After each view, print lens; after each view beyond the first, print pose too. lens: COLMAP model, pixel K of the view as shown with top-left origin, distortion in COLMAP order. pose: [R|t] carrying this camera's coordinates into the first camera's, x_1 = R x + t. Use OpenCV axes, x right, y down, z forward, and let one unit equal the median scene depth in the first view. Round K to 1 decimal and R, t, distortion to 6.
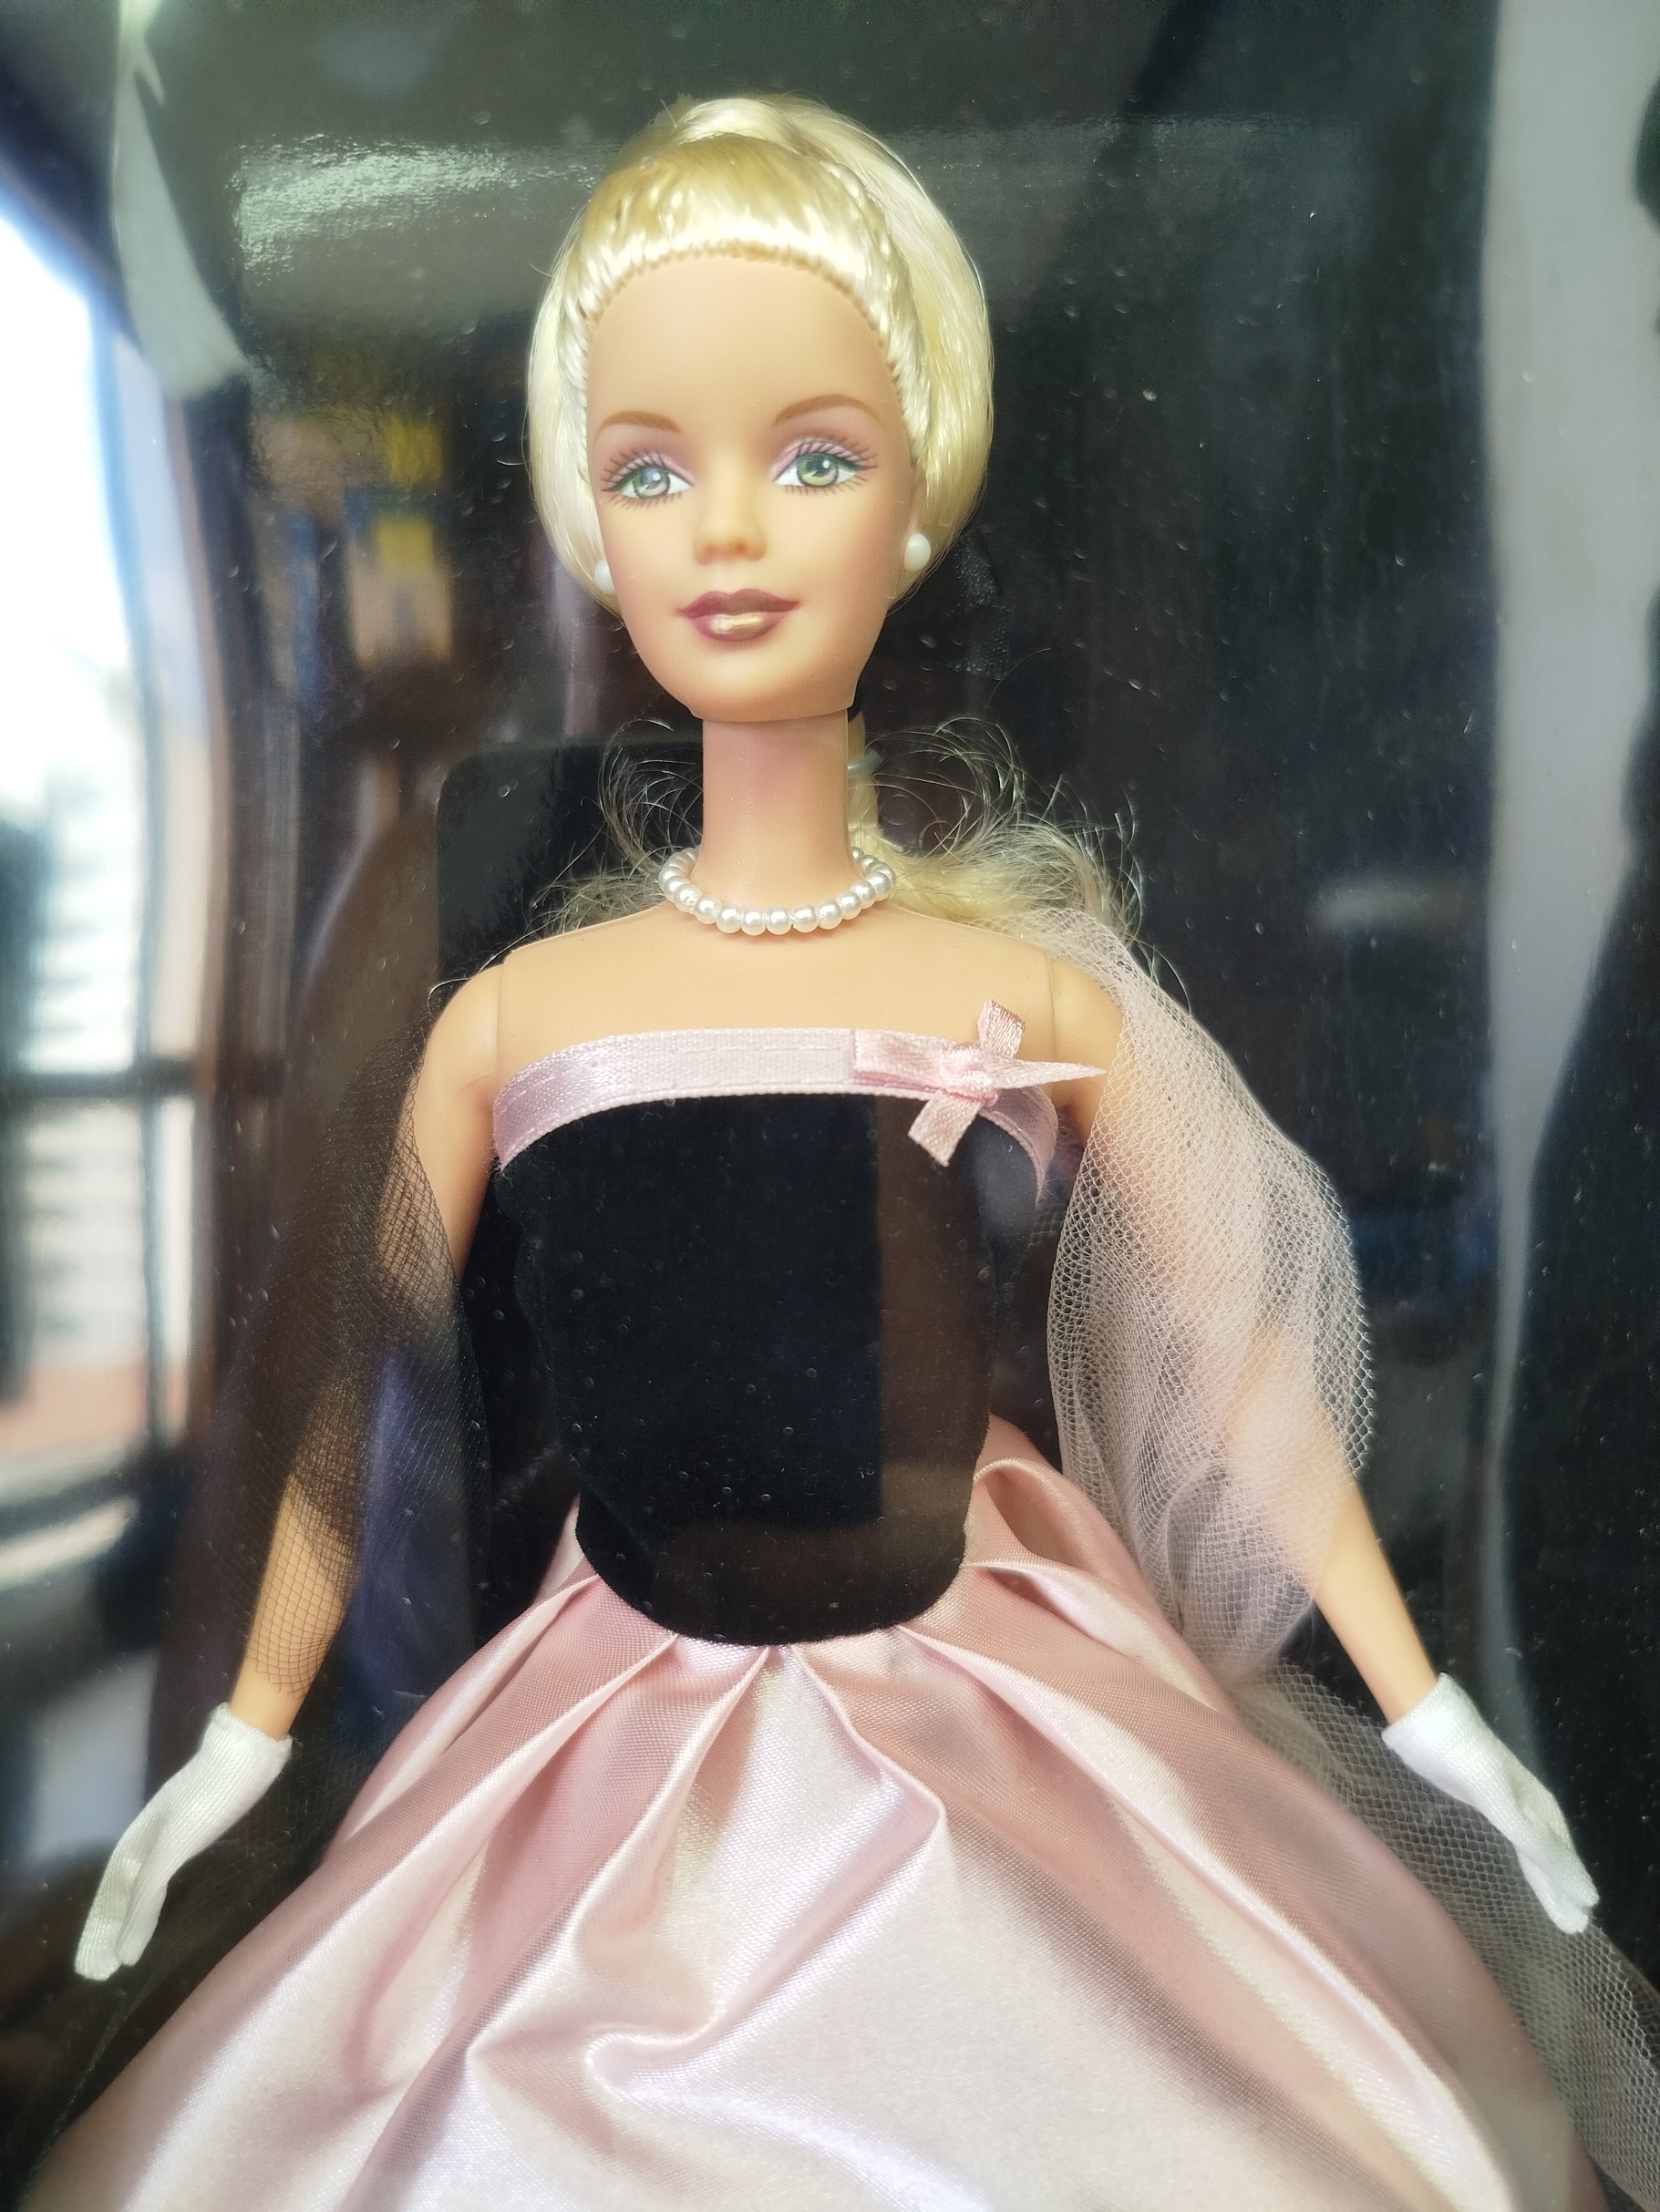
lens RADIAL K [[1630.5, 0, 830.0], [0, 1630.5, 1106.0], [0, 0, 1]] dist [0.064303, -0.189296]
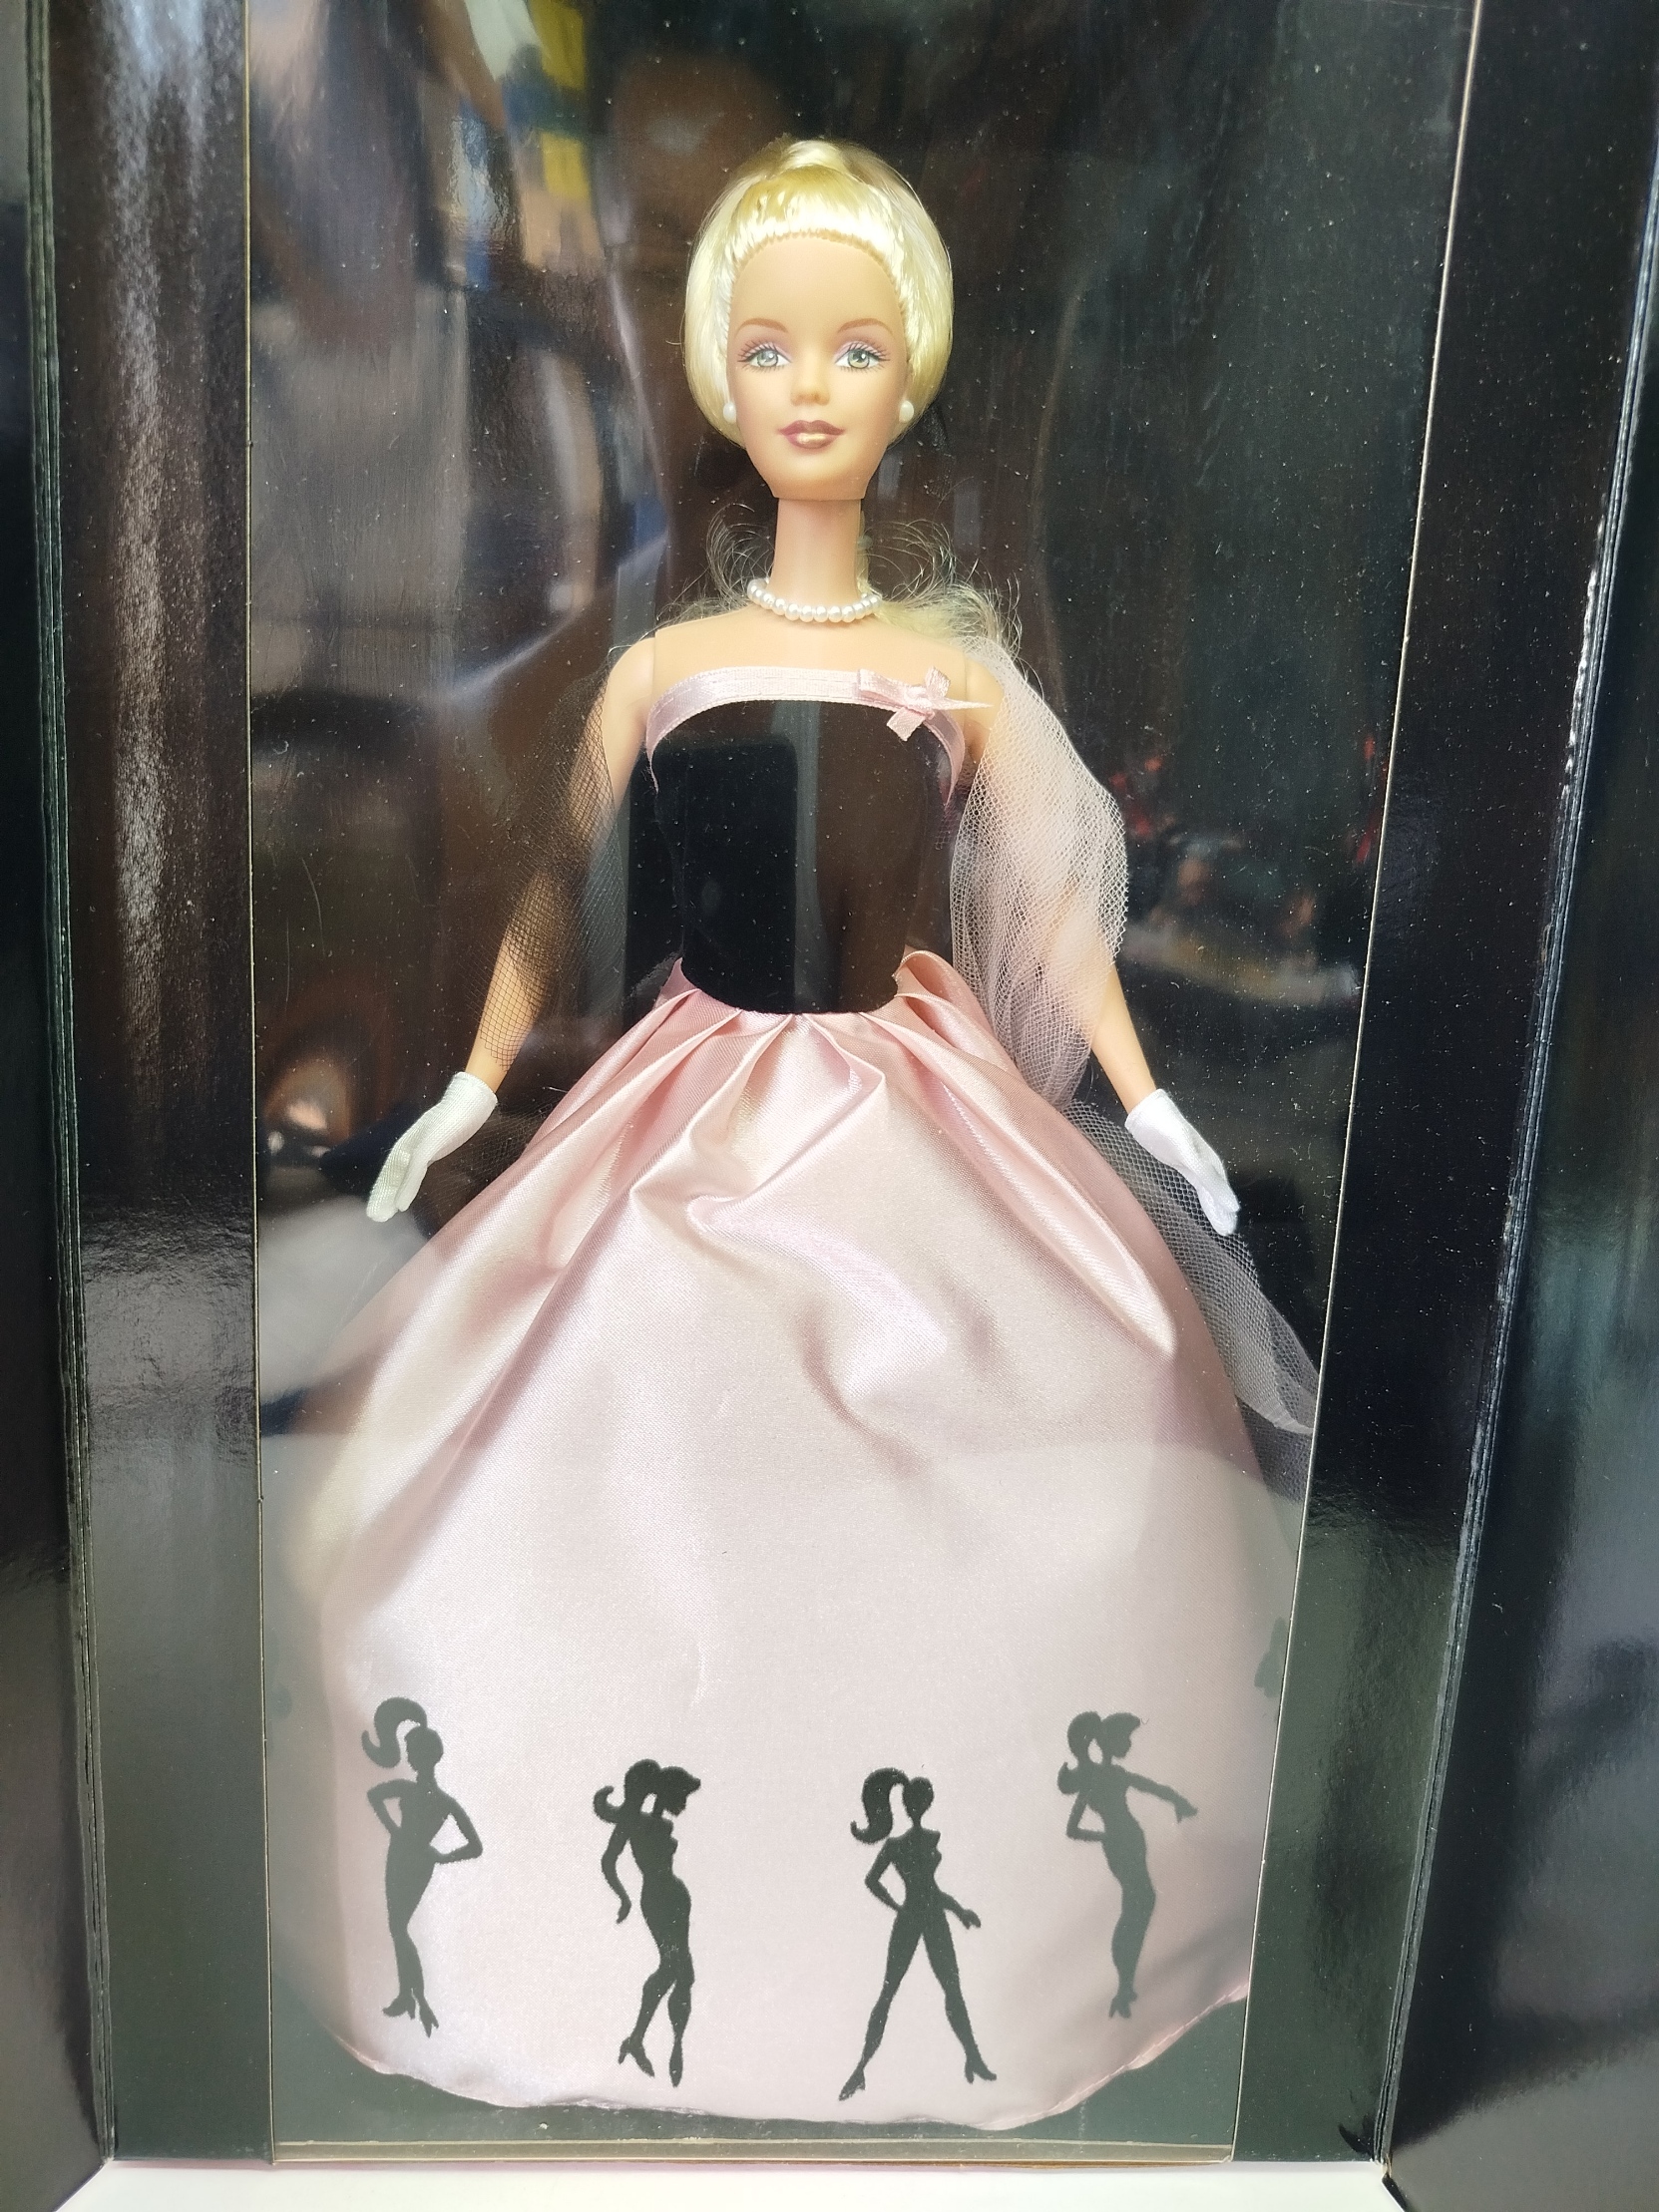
lens RADIAL K [[1556.2, 0, 829.5], [0, 1556.2, 1106.0], [0, 0, 1]] dist [-0.001581, 0.000824]
pose [[0.996568, 0.051998, 0.064408, -0.100518], [-0.055482, 0.997023, 0.053542, 0.332872], [-0.061432, -0.056932, 0.996486, -0.735073]]
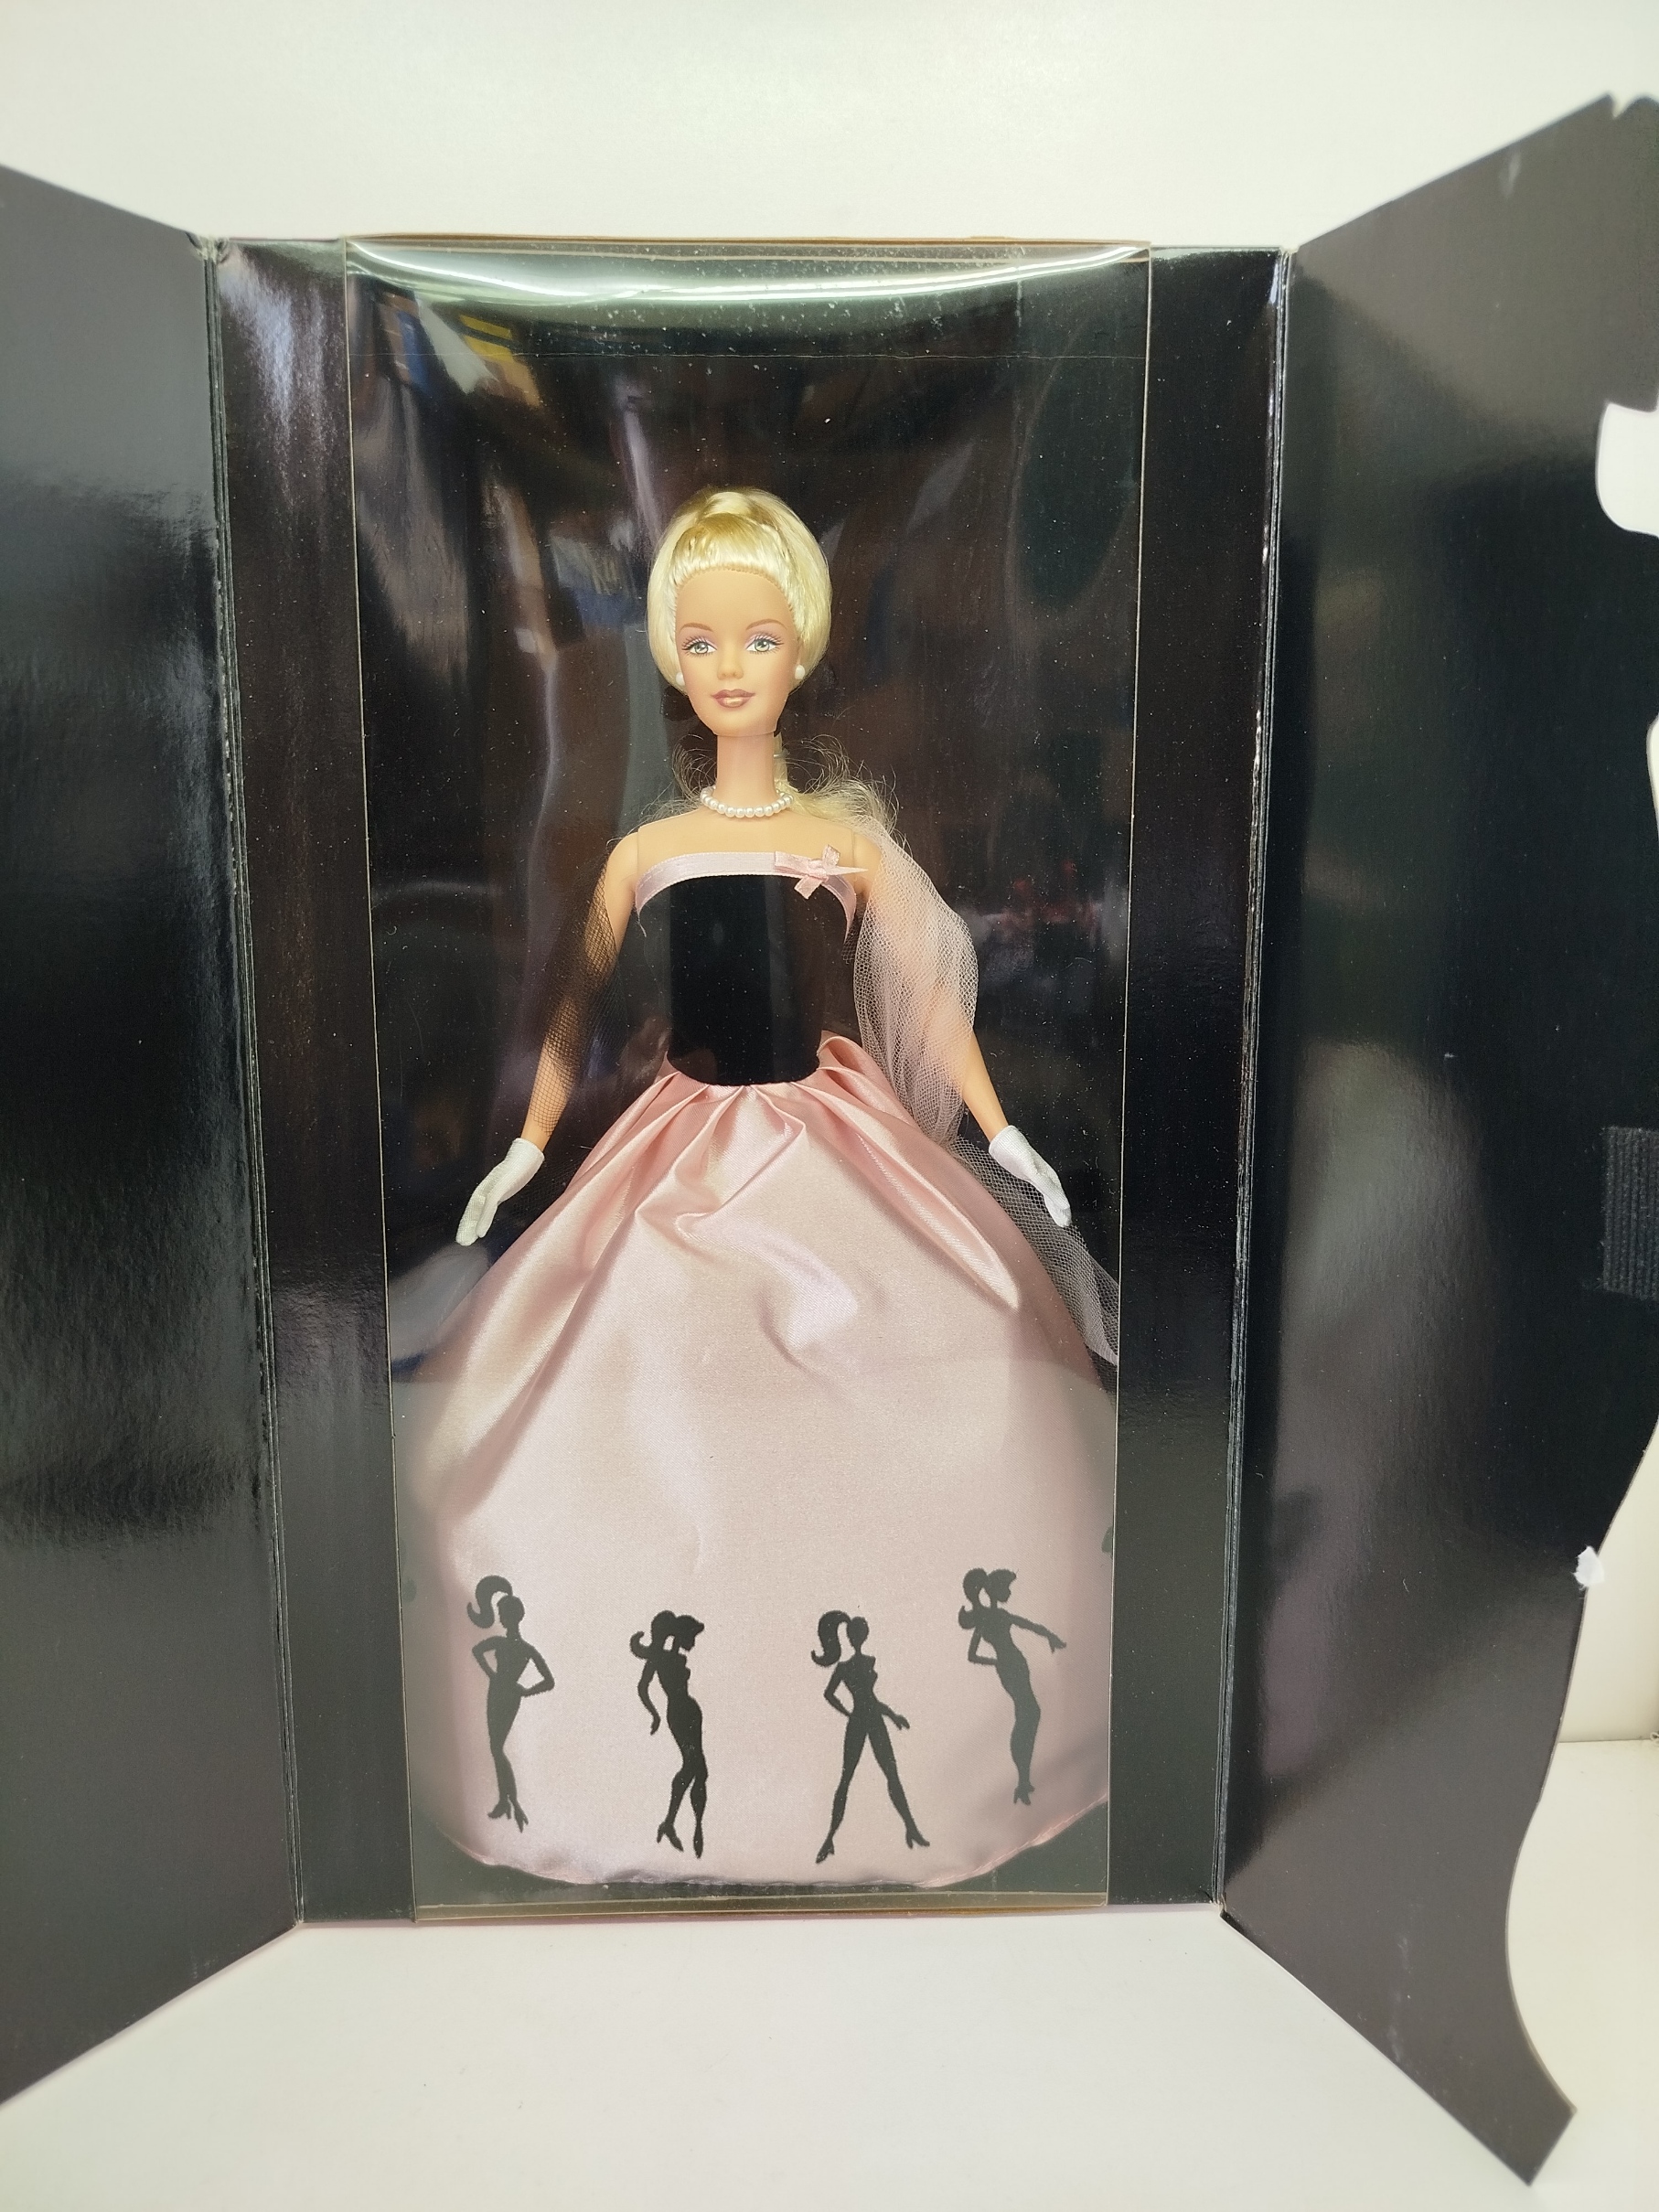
lens RADIAL K [[1510.9, 0, 825.9], [0, 1510.9, 1114.7], [0, 0, 1]] dist [0.082449, -0.103088]
pose [[0.999454, 0.003463, 0.032869, 0.016866], [-0.004122, 0.999792, 0.019990, 0.321829], [-0.032793, -0.020115, 0.999260, -1.448718]]
